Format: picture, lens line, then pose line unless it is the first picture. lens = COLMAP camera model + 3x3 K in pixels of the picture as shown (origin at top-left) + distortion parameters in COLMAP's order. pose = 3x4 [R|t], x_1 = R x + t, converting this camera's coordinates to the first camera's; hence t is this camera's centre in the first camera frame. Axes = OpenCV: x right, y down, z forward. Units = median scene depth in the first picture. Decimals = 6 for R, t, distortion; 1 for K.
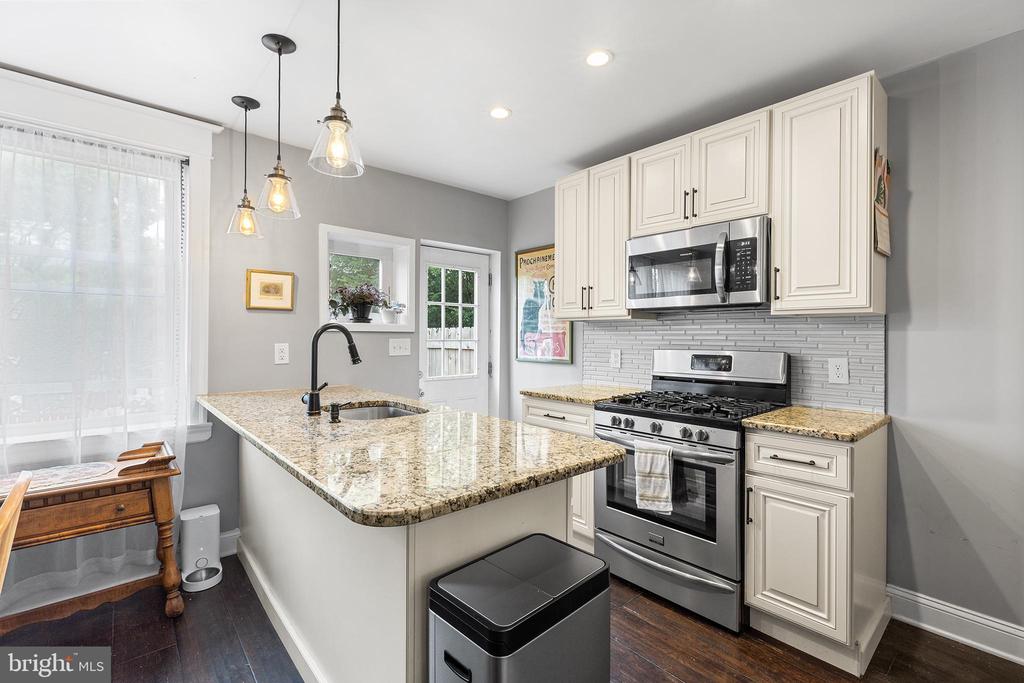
lens RADIAL K [[457.5, 0, 514.1], [0, 457.5, 338.2], [0, 0, 1]] dist [0.003729, 0.000371]
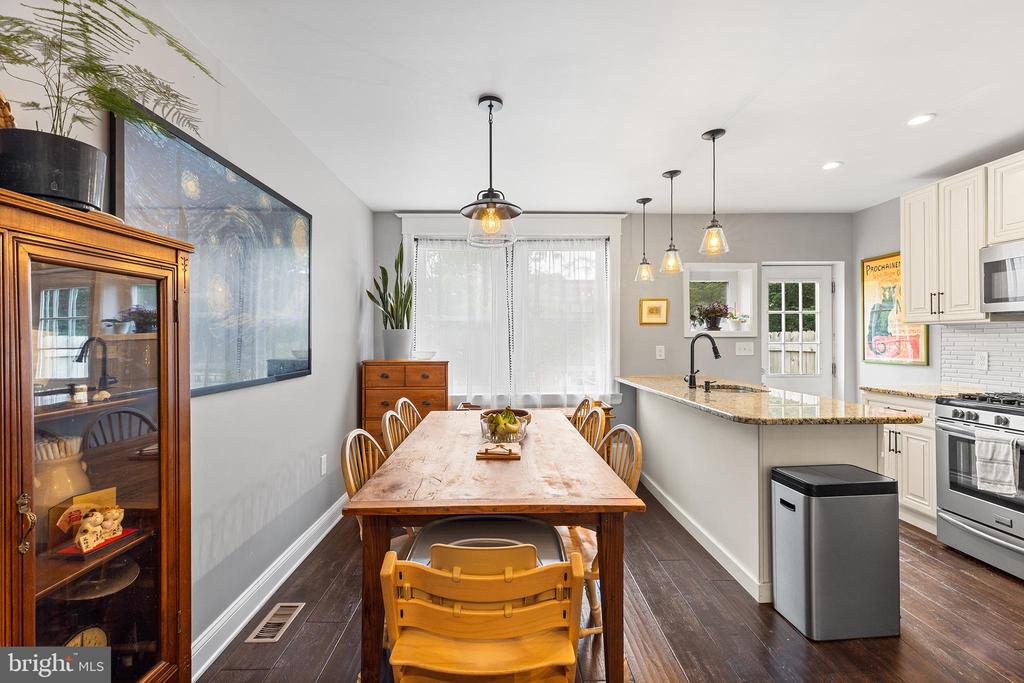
lens RADIAL K [[457.5, 0, 512.1], [0, 457.5, 340.4], [0, 0, 1]] dist [0.003729, 0.000371]
pose [[0.766550, -0.008663, -0.642126, 0.093165], [0.006905, 0.999962, -0.005249, -0.002111], [0.642148, -0.000410, 0.766581, -0.497758]]
